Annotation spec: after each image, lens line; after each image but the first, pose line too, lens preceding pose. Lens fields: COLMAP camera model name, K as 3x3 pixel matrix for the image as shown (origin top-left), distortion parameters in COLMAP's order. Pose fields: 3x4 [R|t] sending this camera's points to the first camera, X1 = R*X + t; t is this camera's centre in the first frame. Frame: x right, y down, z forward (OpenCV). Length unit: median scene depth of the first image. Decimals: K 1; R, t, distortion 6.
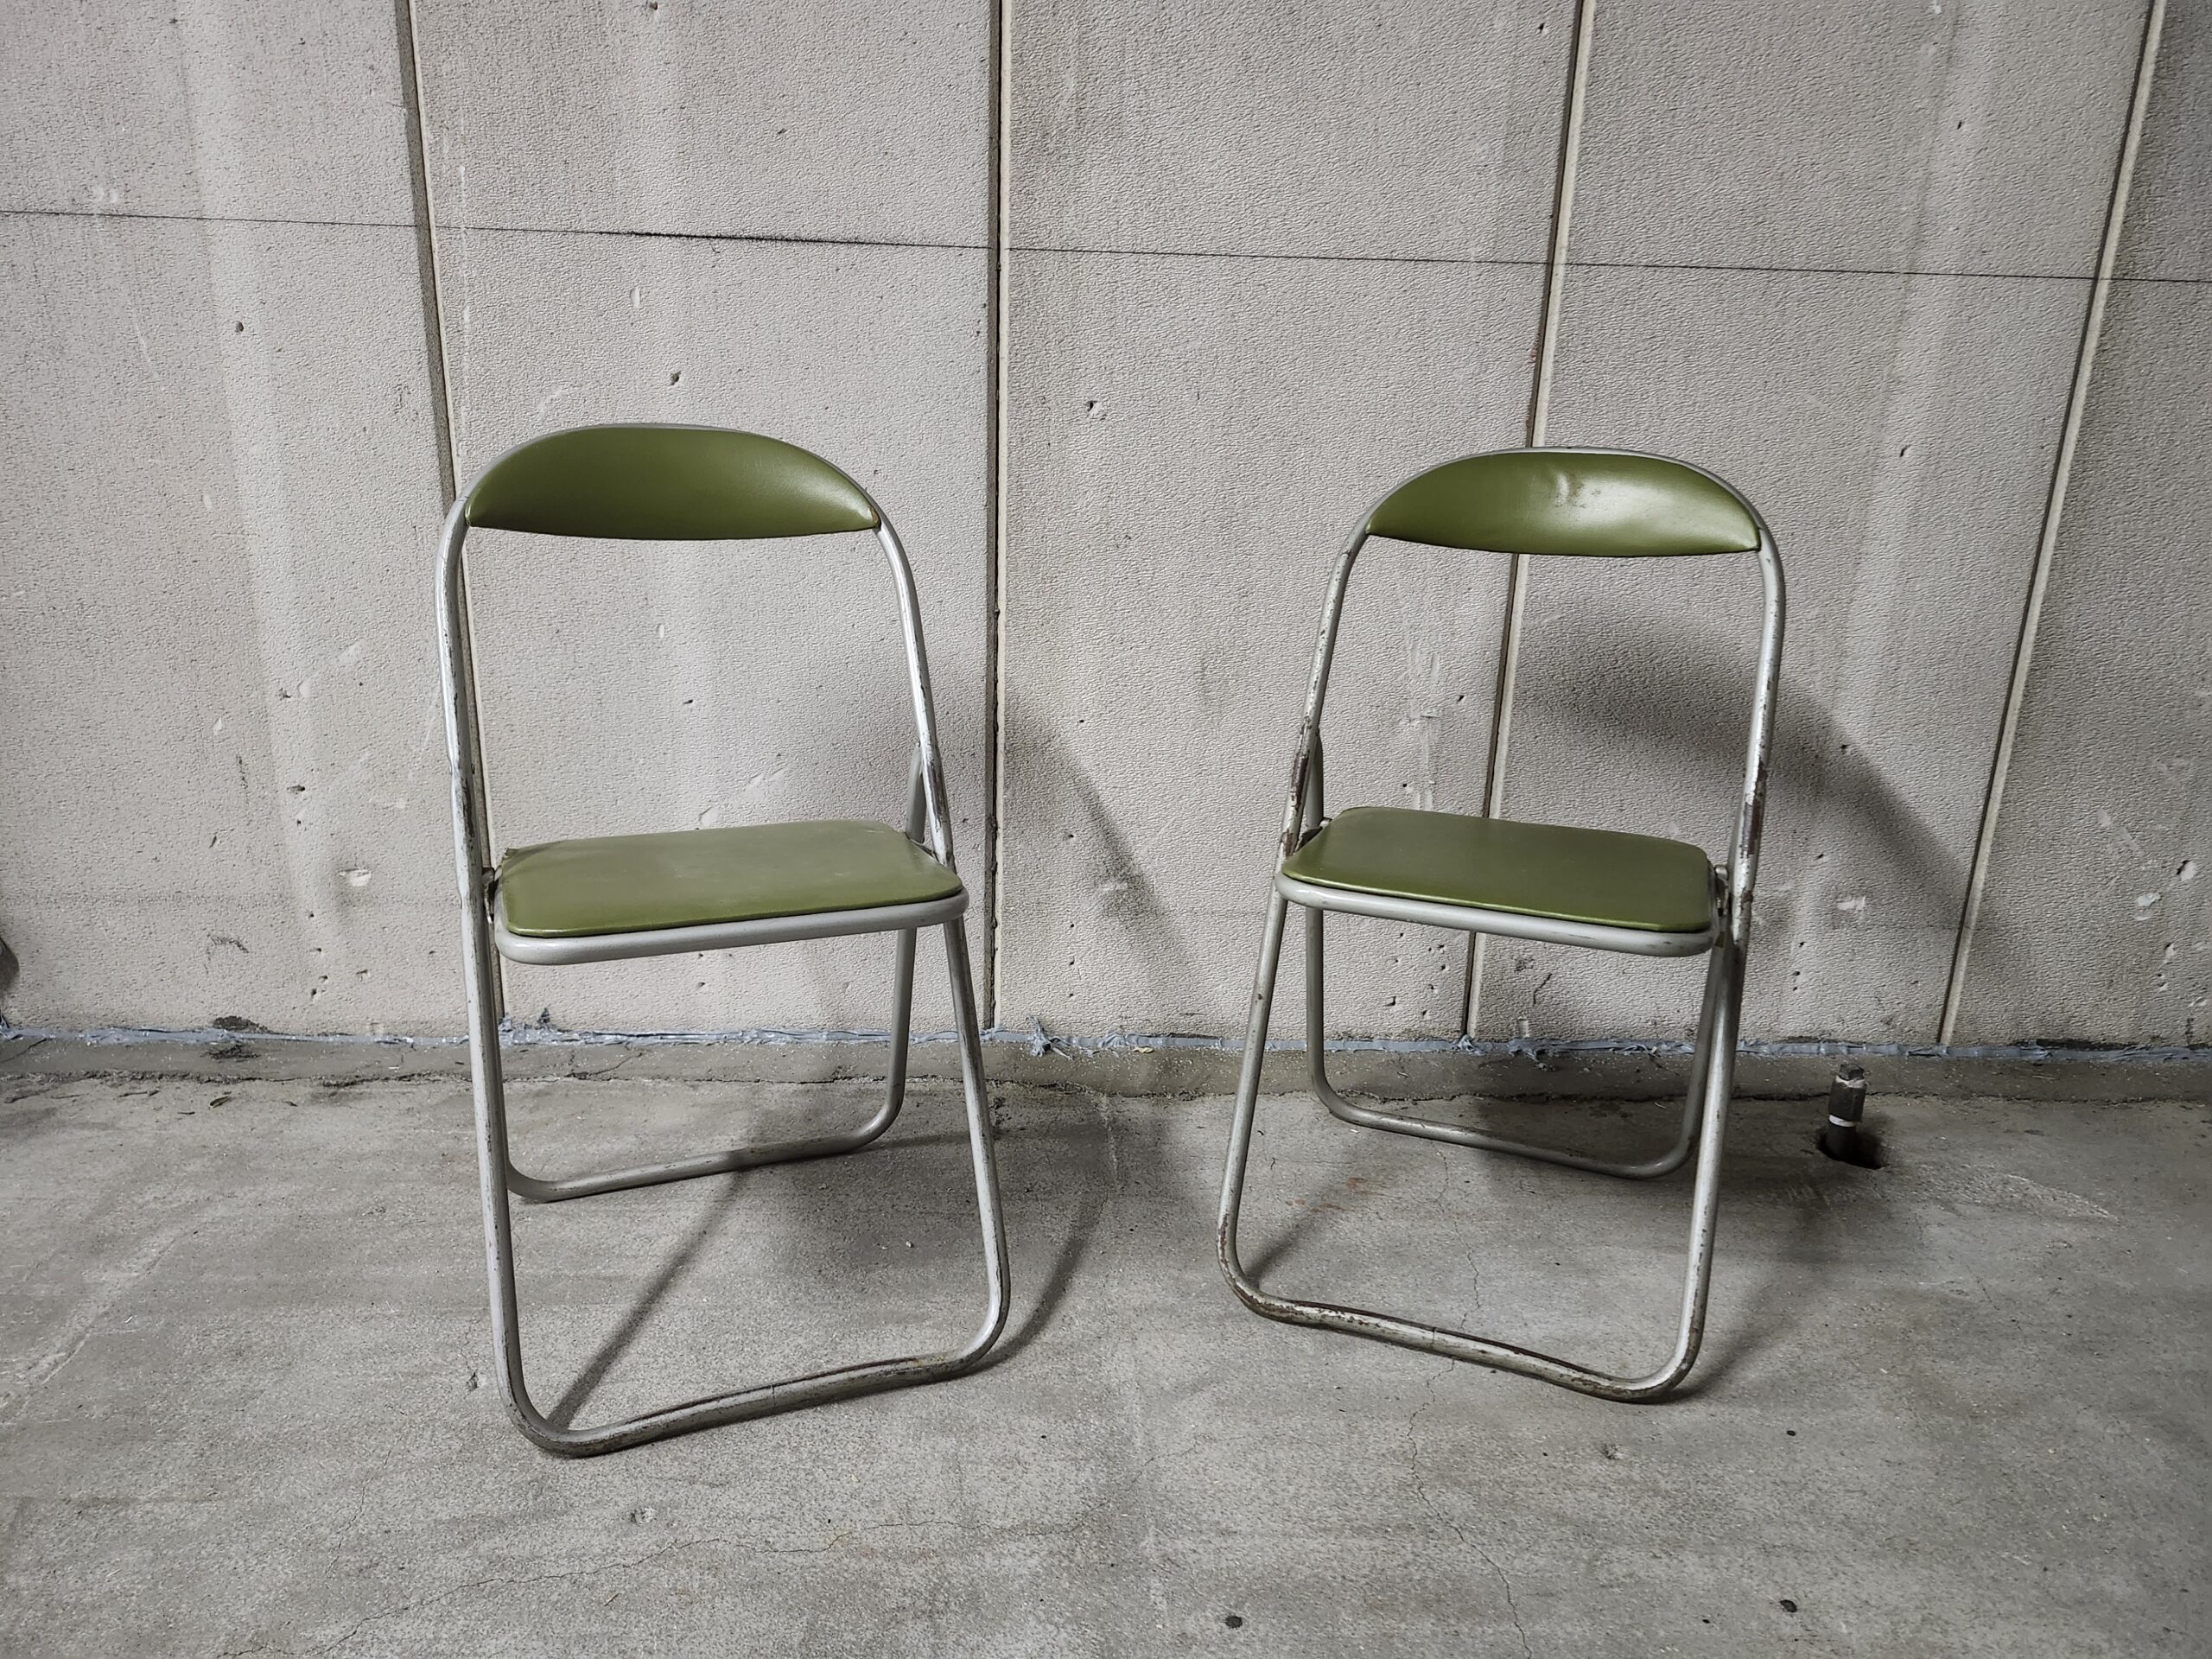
lens RADIAL K [[1561.1, 0, 1085.8], [0, 1561.1, 838.5], [0, 0, 1]] dist [0.047699, -0.048953]
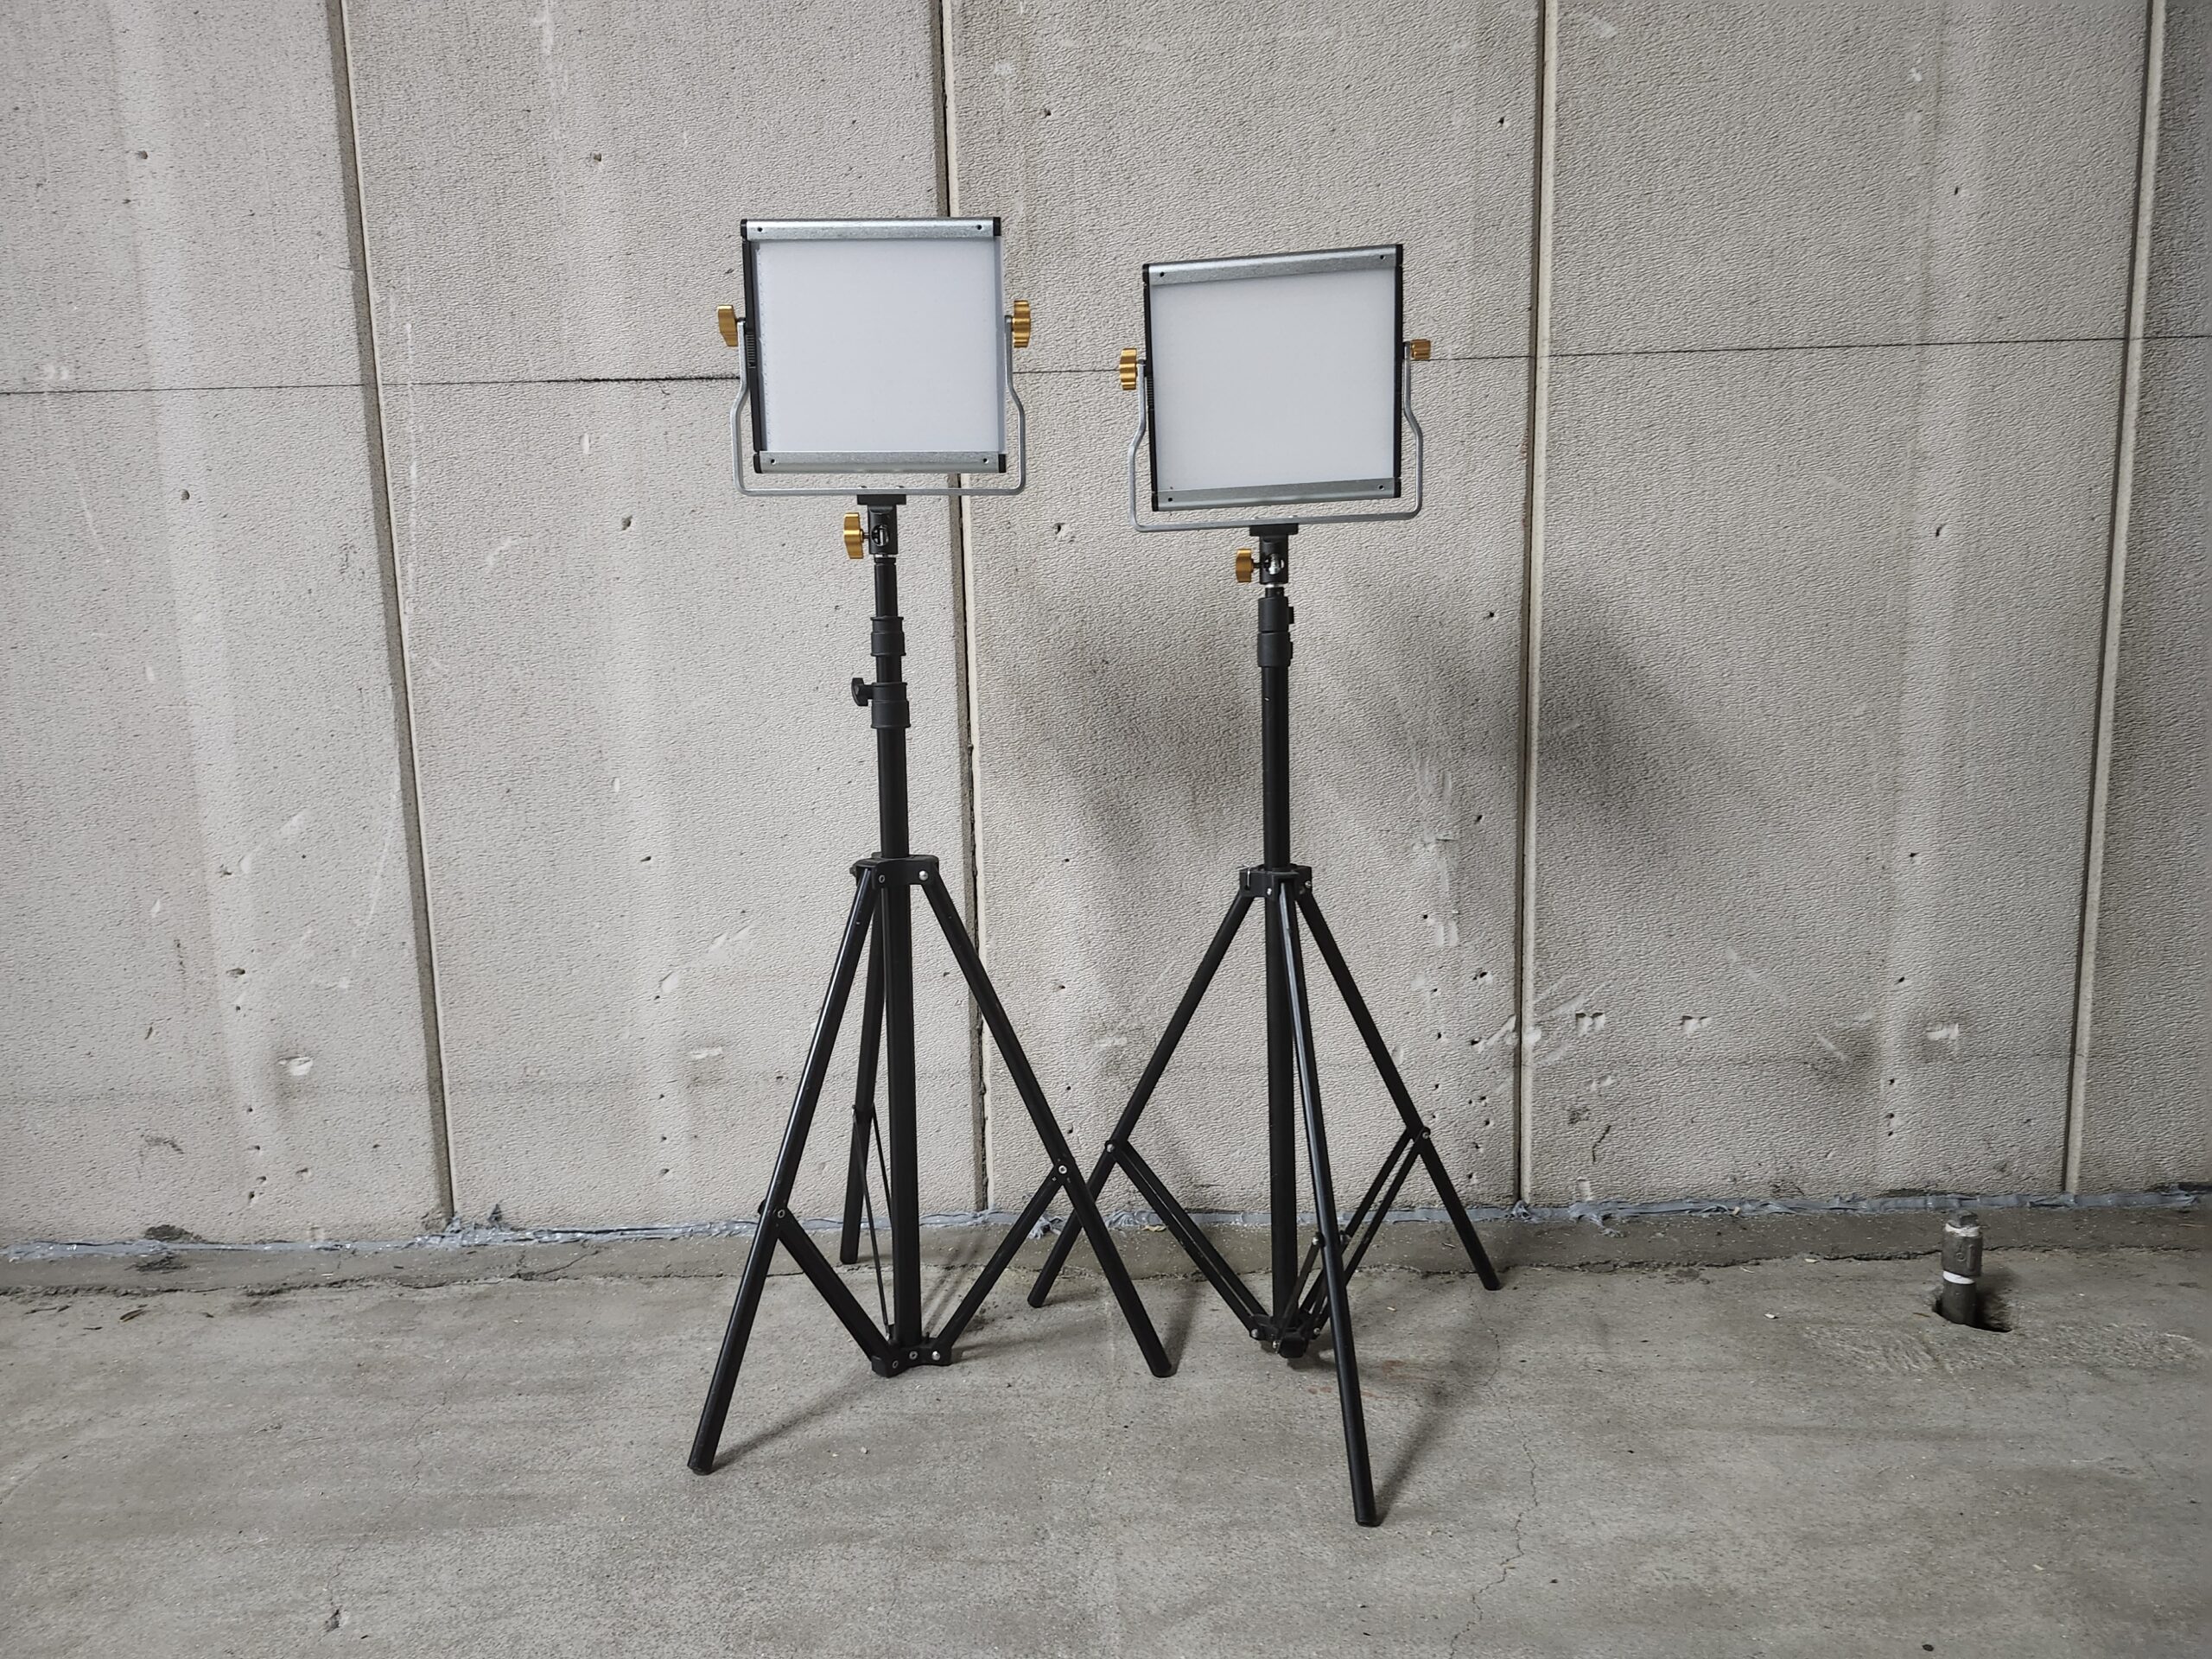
lens RADIAL K [[1561.1, 0, 1084.8], [0, 1561.1, 839.2], [0, 0, 1]] dist [0.047699, -0.048953]
pose [[0.997949, -0.045819, -0.044696, 0.054126], [0.038701, 0.988106, -0.148828, 0.053837], [0.050983, 0.146793, 0.987853, 0.091480]]
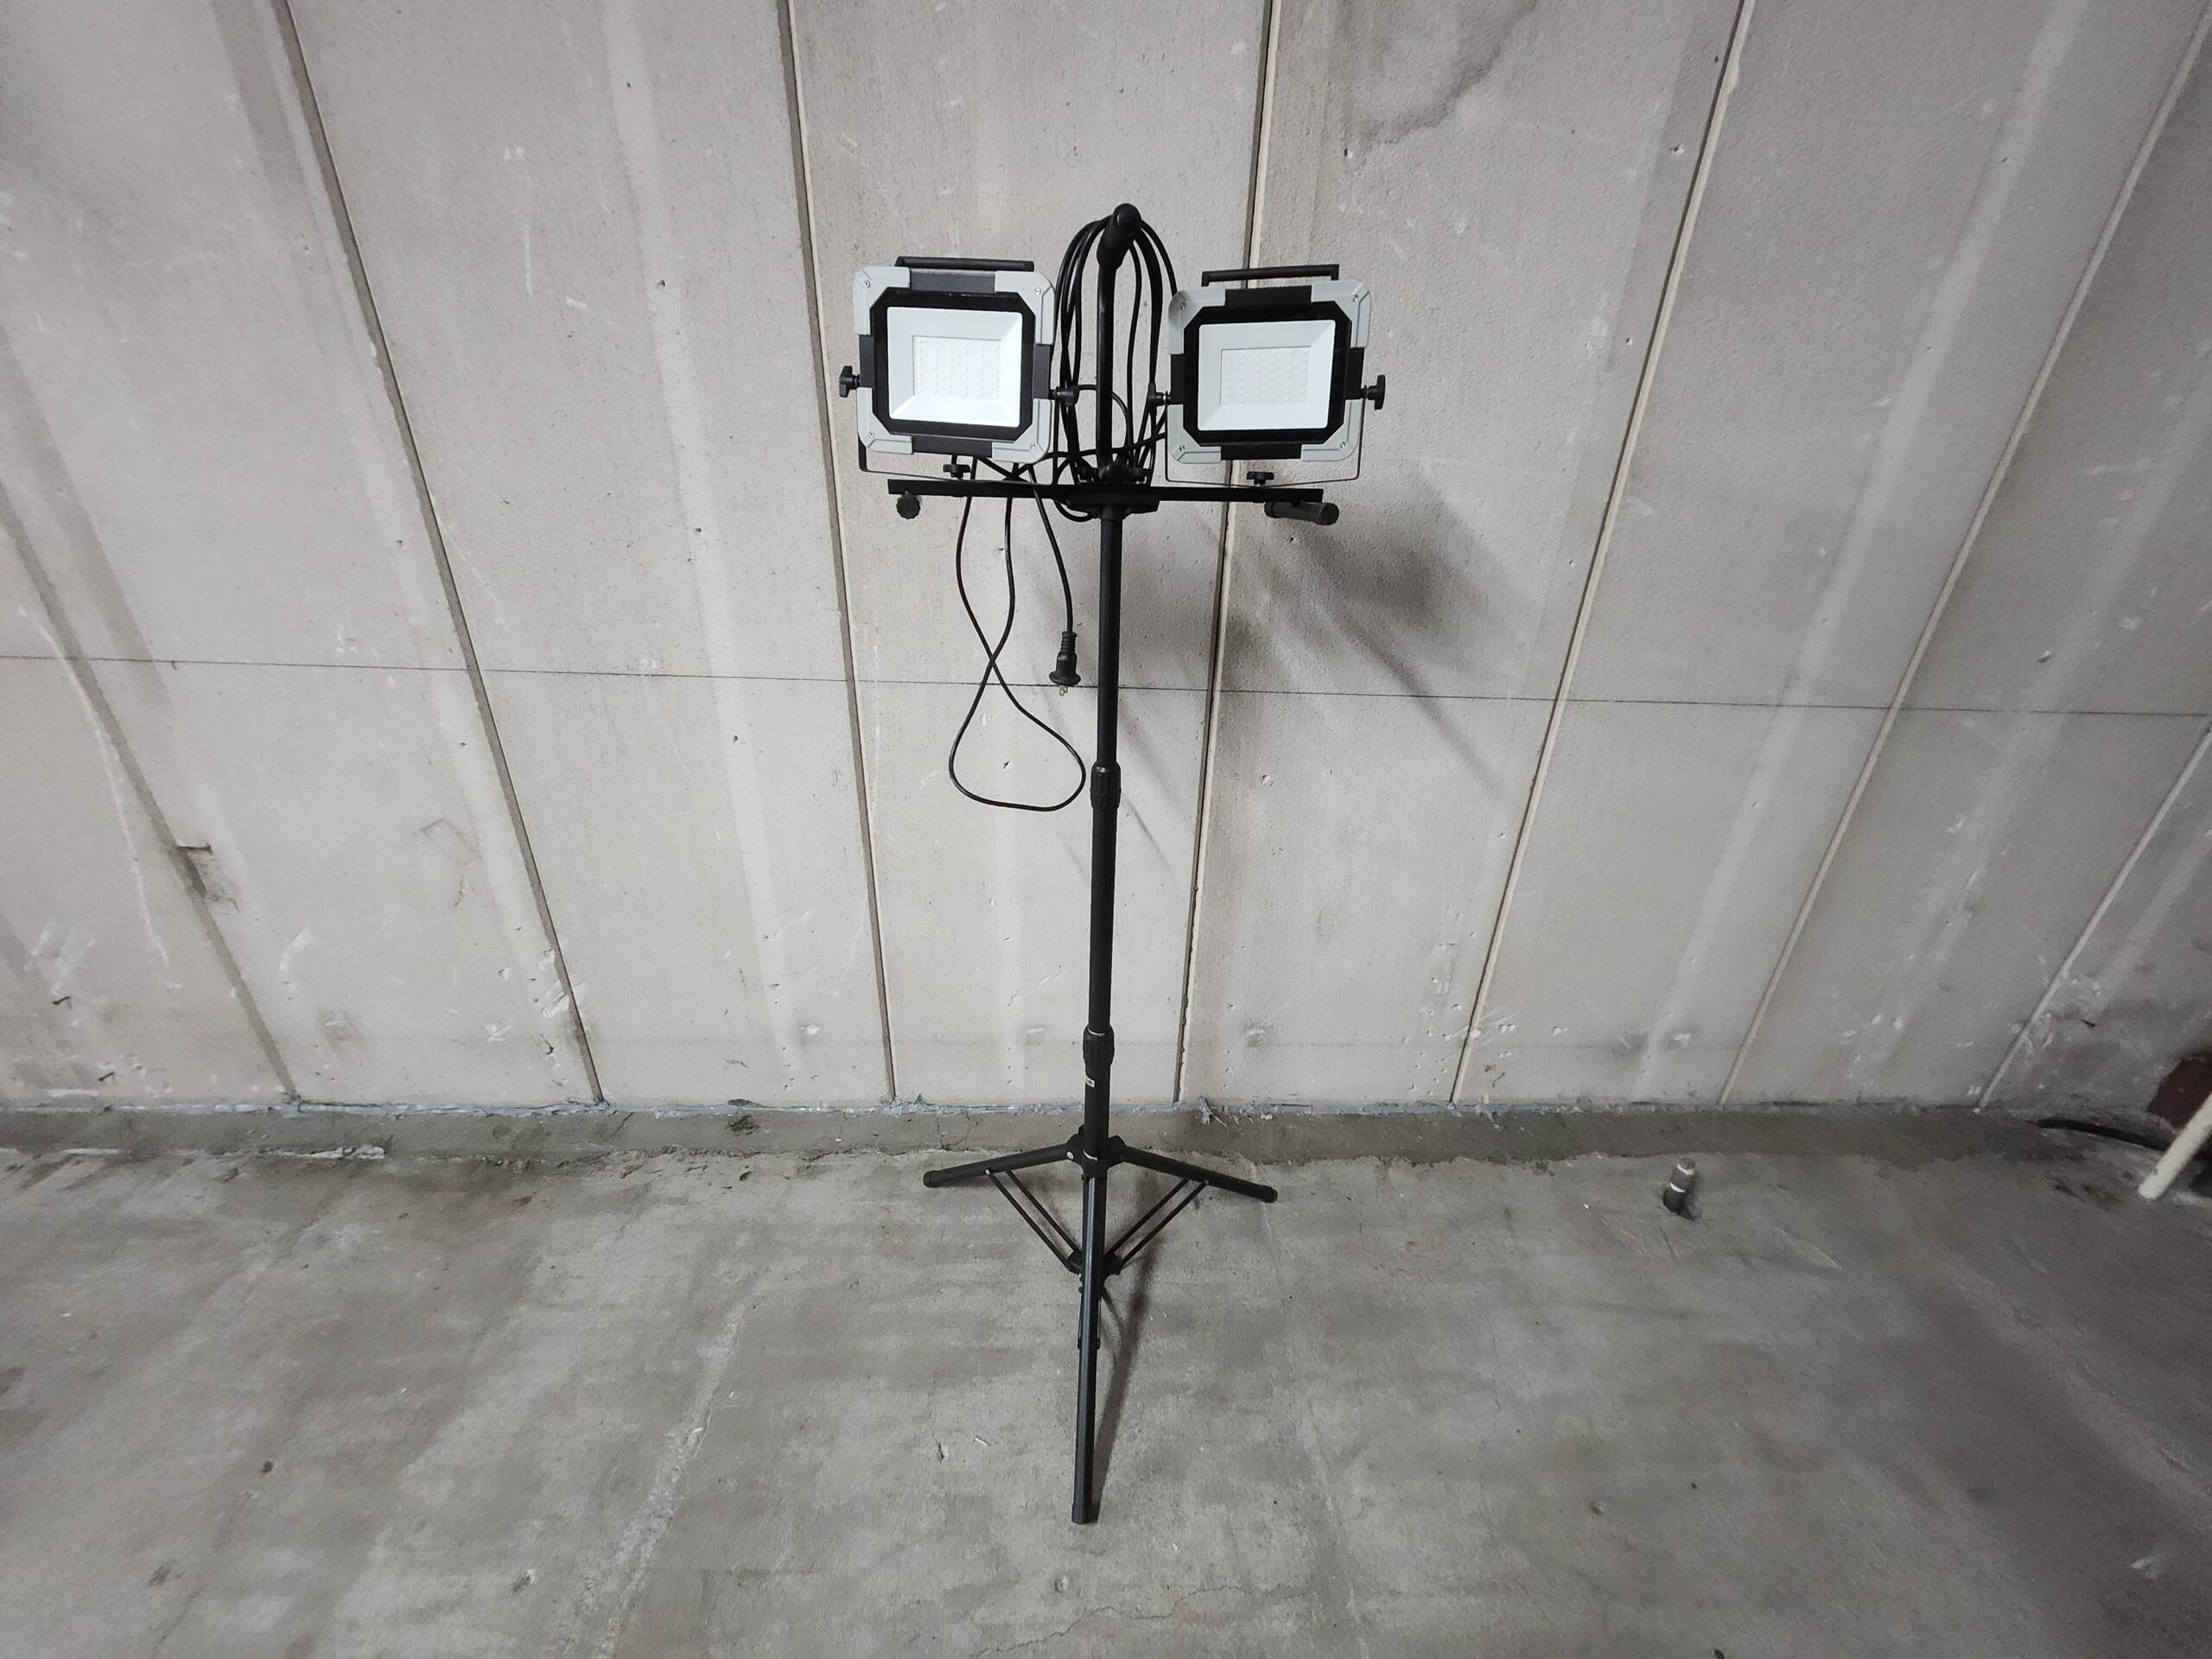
lens RADIAL K [[877.1, 0, 1124.0], [0, 877.1, 826.1], [0, 0, 1]] dist [0.002010, 0.001807]
pose [[0.999893, 0.006495, 0.013106, -0.154763], [-0.008355, 0.989055, 0.147313, -0.367216], [-0.012006, -0.147407, 0.989003, 0.106904]]
